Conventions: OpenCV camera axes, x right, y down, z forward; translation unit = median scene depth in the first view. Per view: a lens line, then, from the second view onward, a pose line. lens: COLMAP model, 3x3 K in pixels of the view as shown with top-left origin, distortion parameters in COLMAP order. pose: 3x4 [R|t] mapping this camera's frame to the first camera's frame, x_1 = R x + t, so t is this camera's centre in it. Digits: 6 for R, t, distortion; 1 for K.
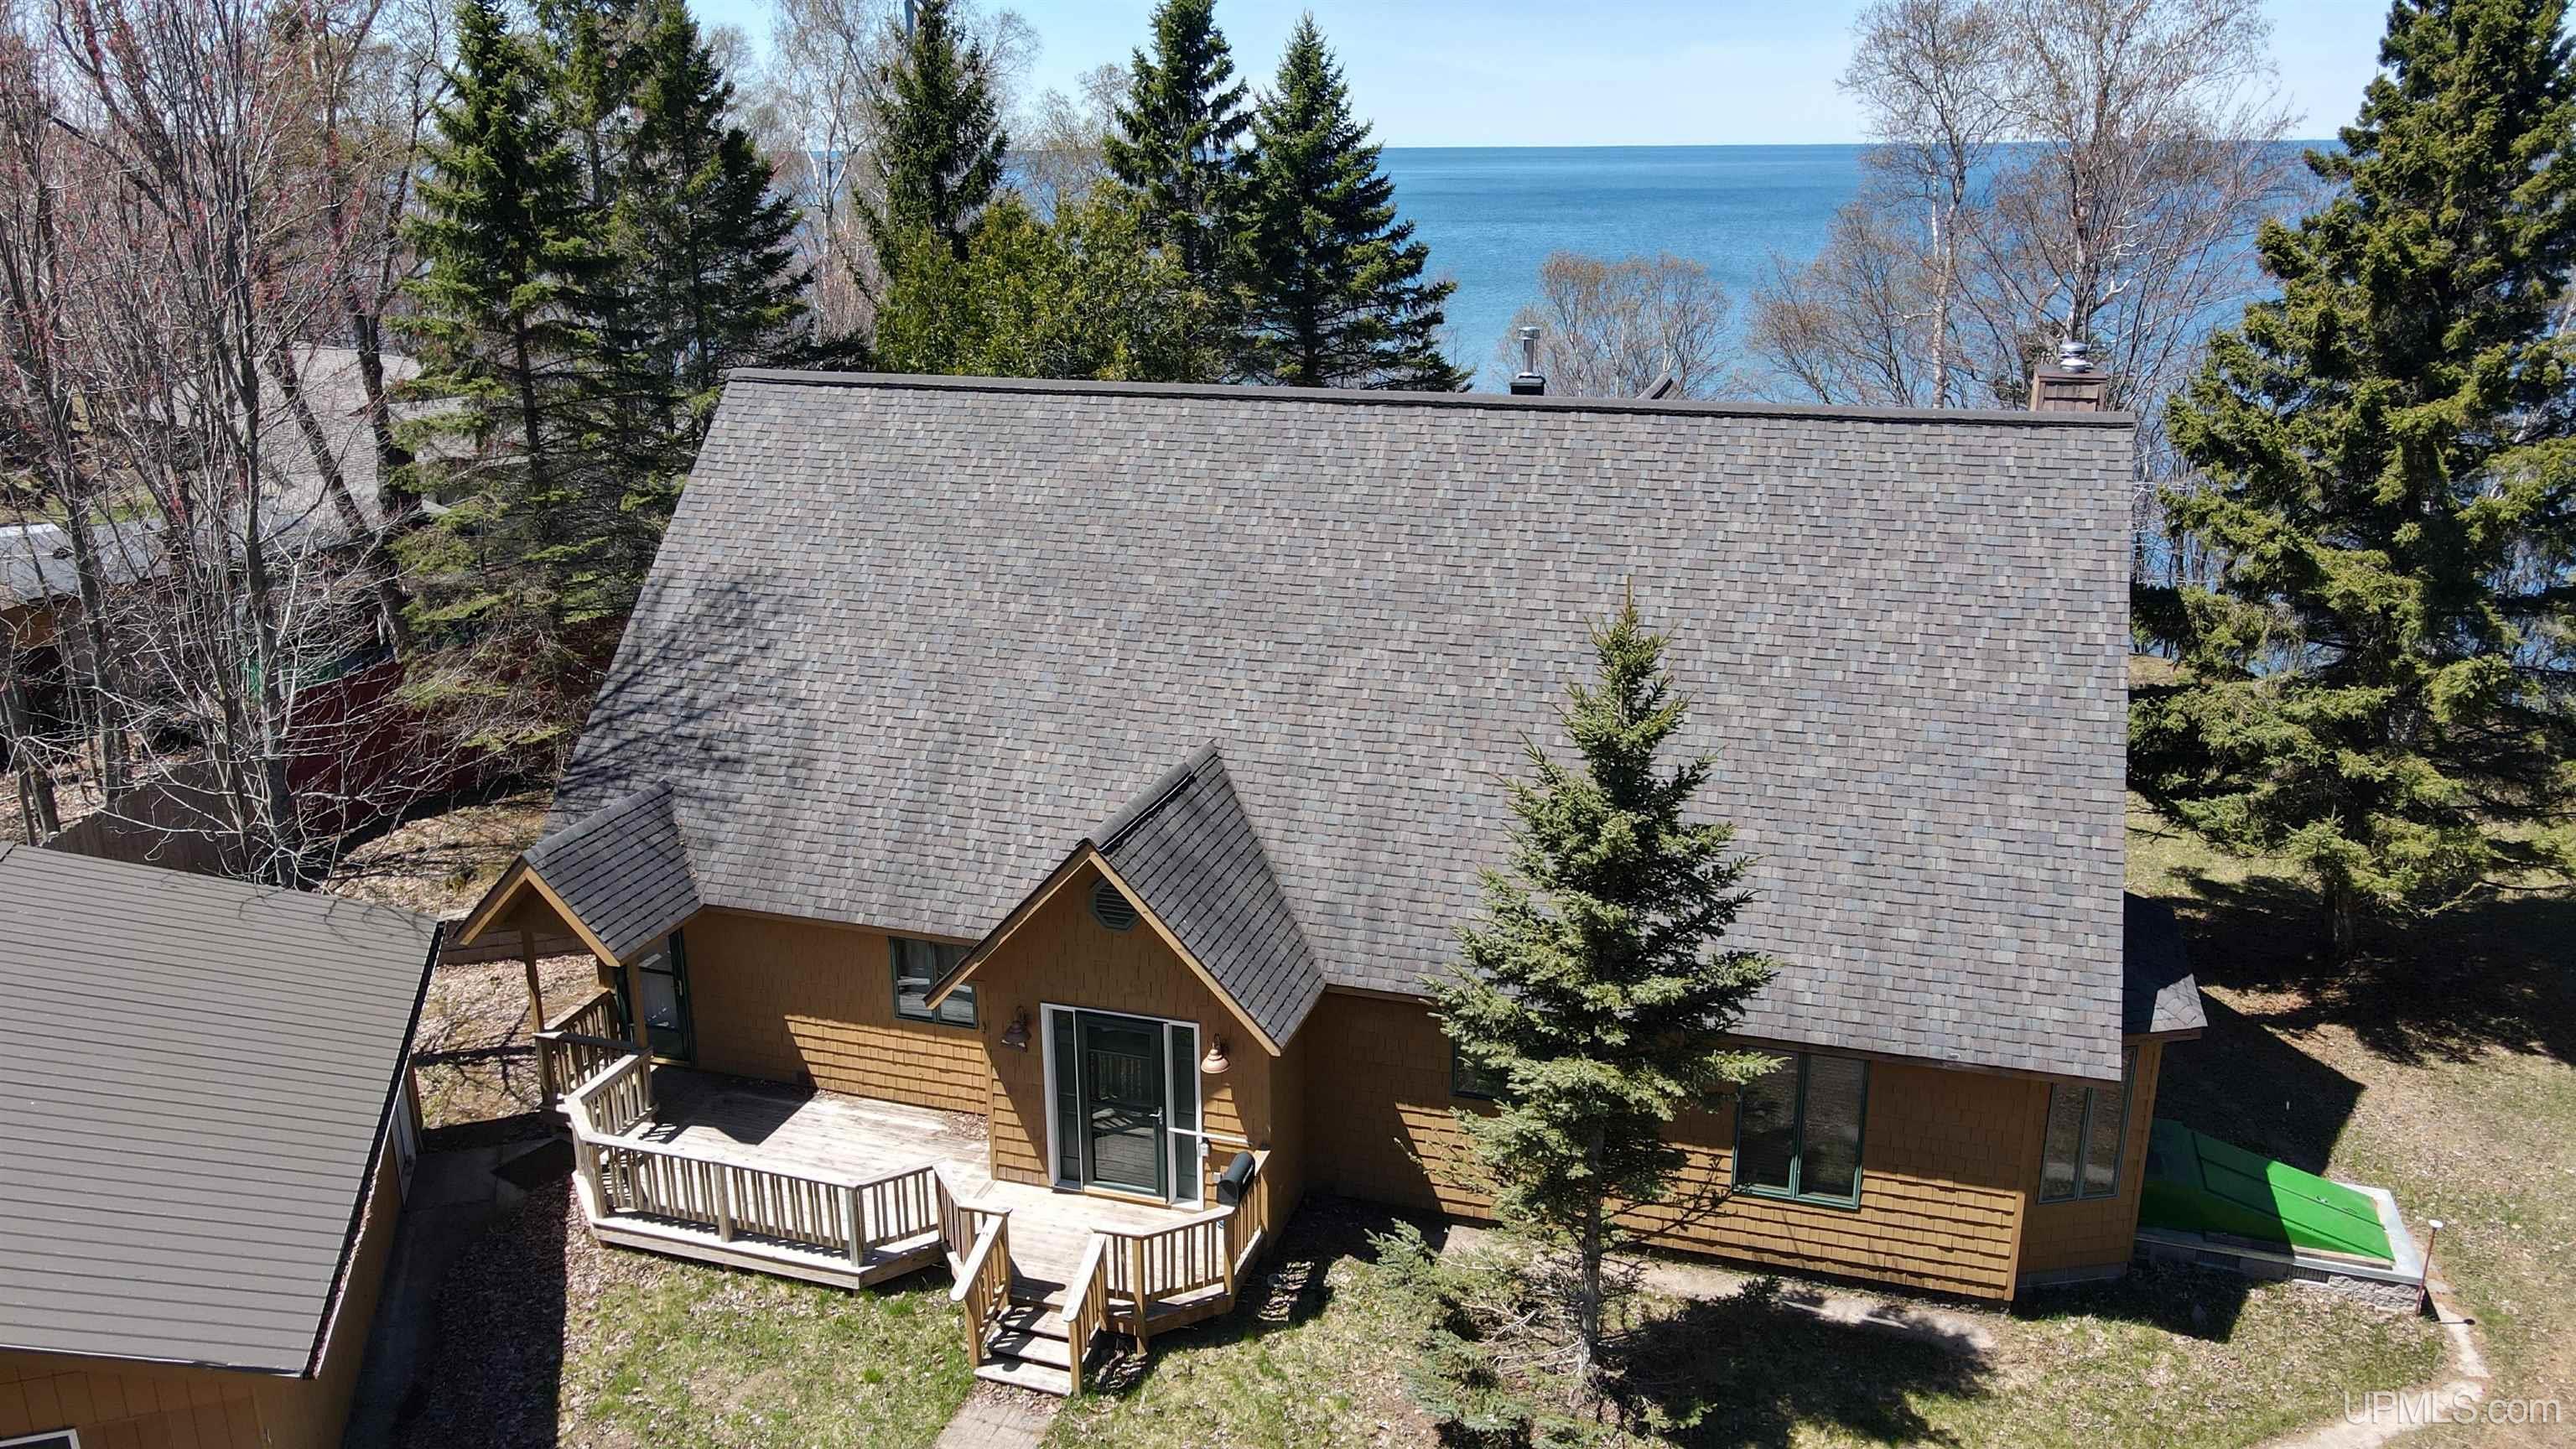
lens RADIAL K [[1949.3, 0, 1291.9], [0, 1949.3, 722.7], [0, 0, 1]] dist [0.003566, 0.001438]
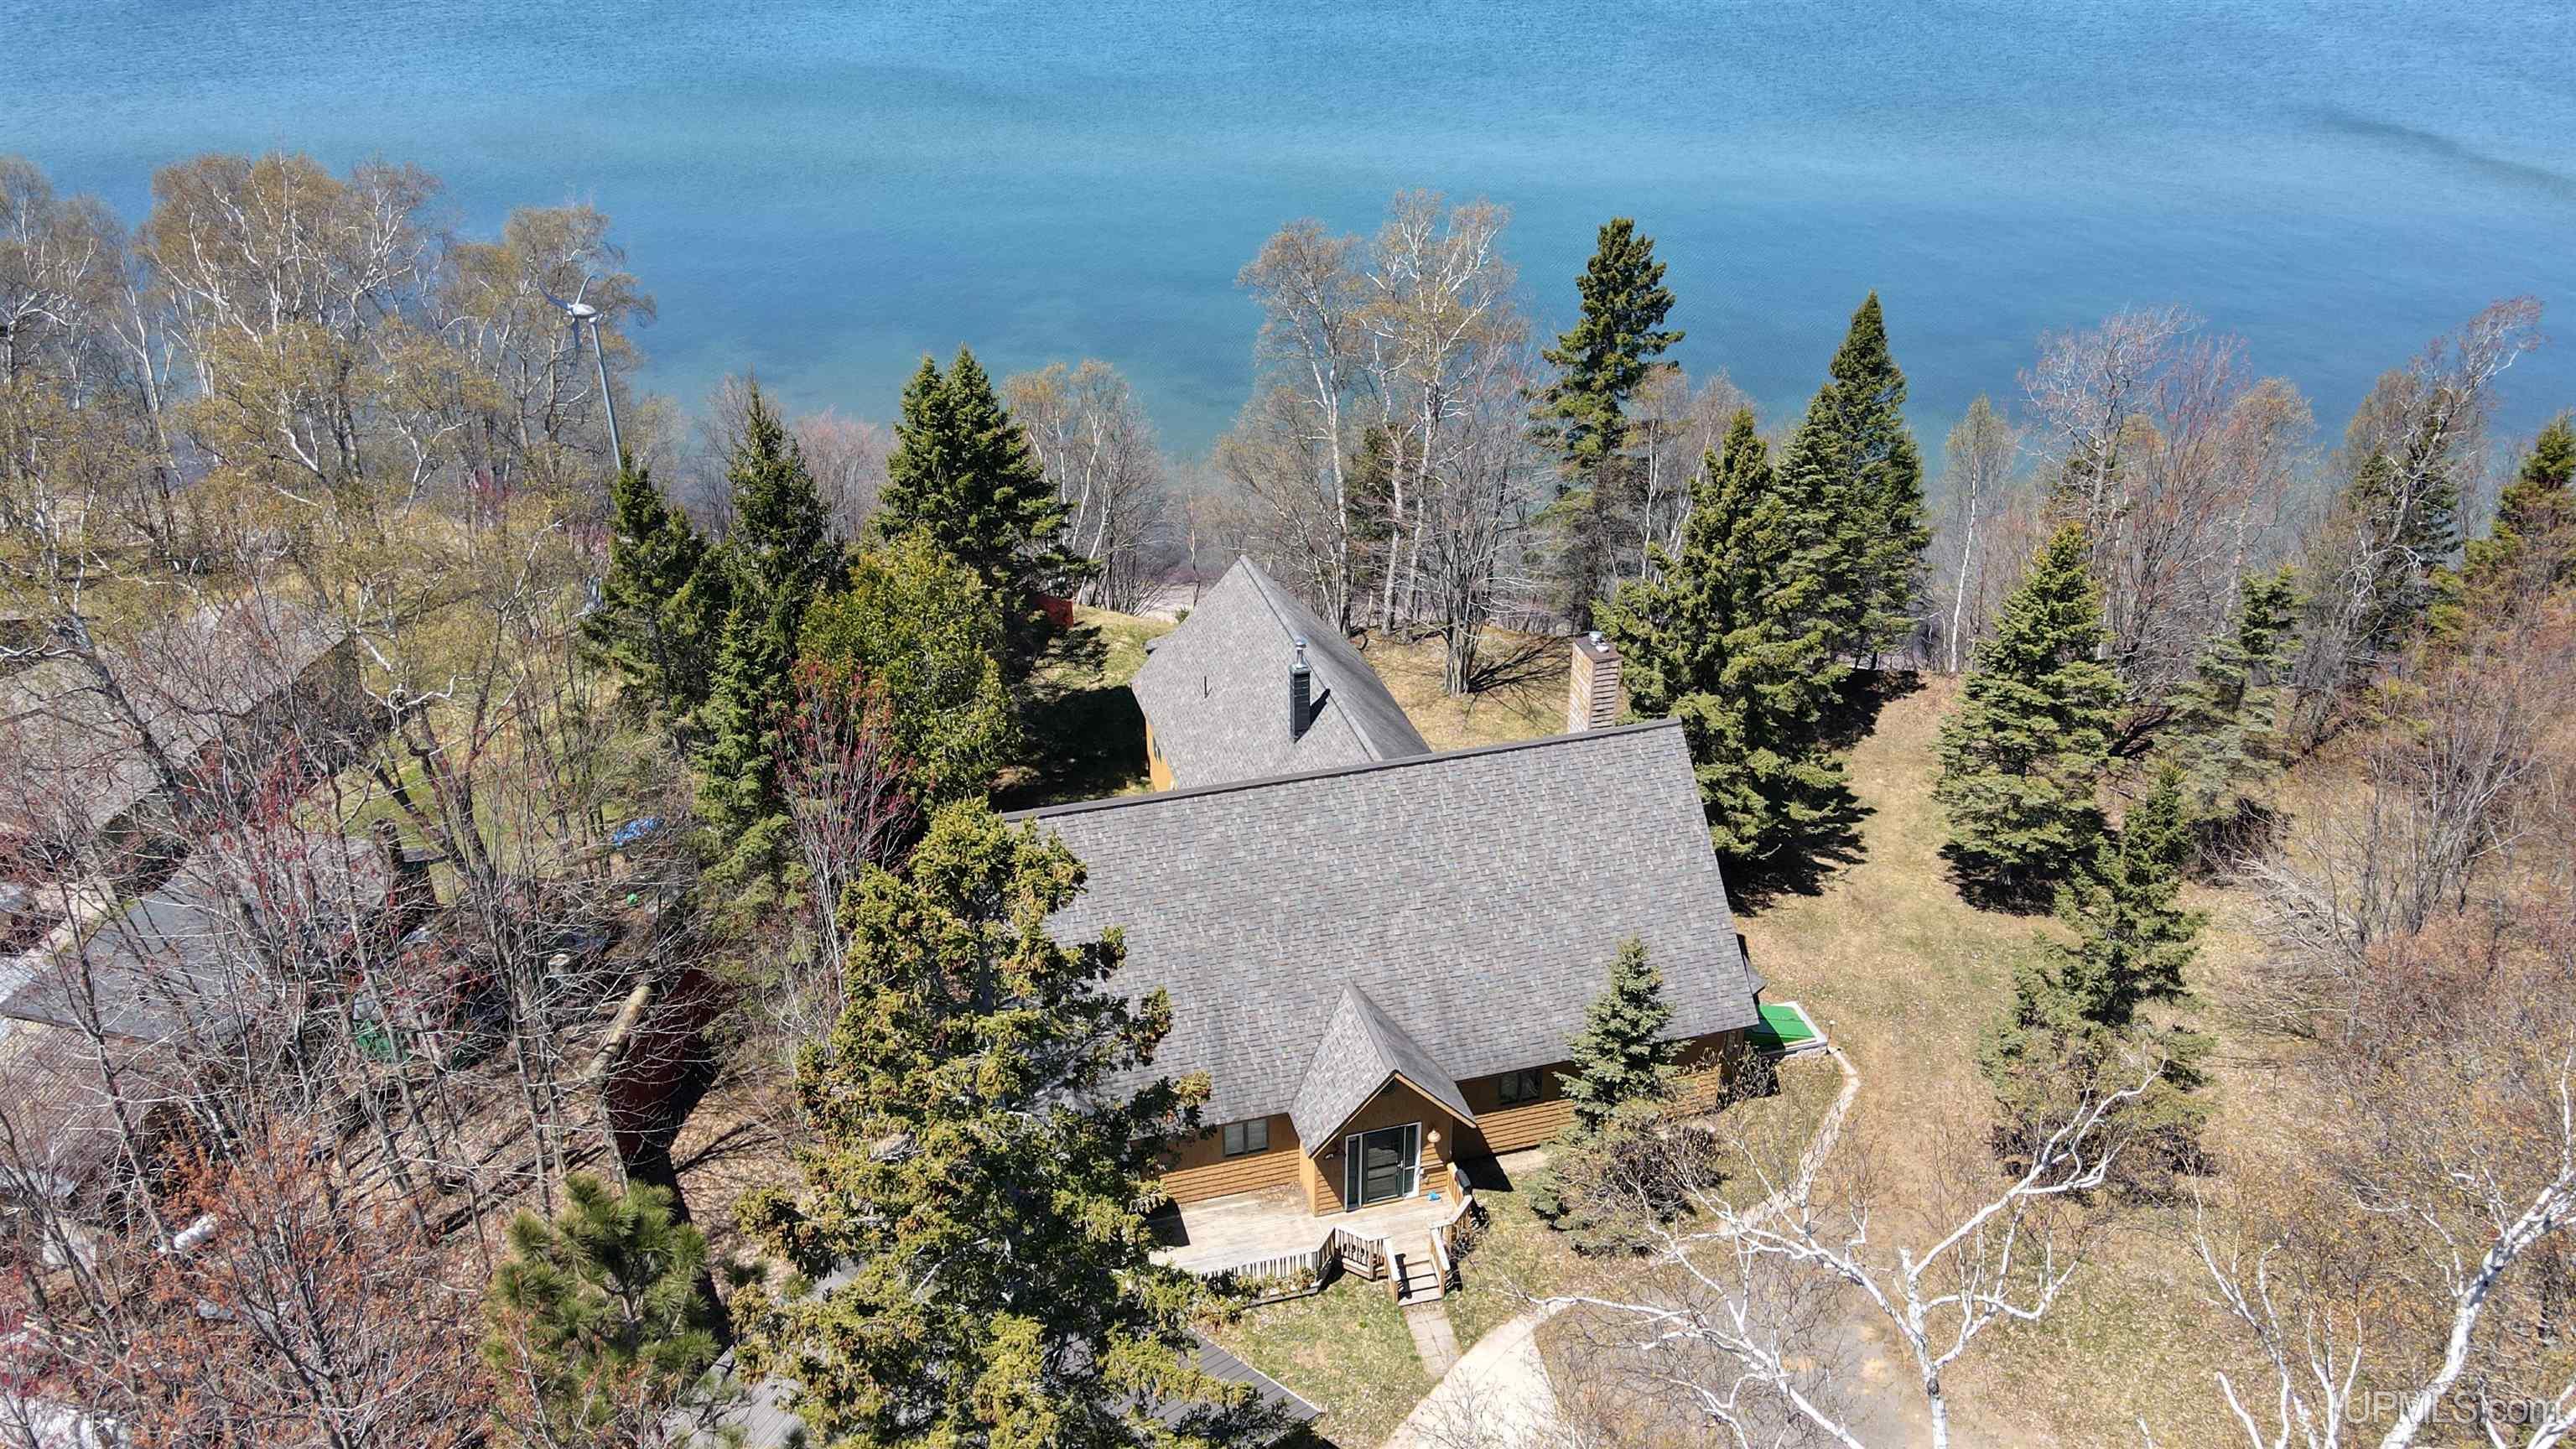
lens RADIAL K [[1949.3, 0, 1285.1], [0, 1949.3, 726.4], [0, 0, 1]] dist [0.003566, 0.001438]
pose [[0.834341, -0.263086, 0.484418, -1.136296], [0.156183, 0.955575, 0.249967, -0.853959], [-0.528660, -0.132900, 0.838365, -0.705978]]
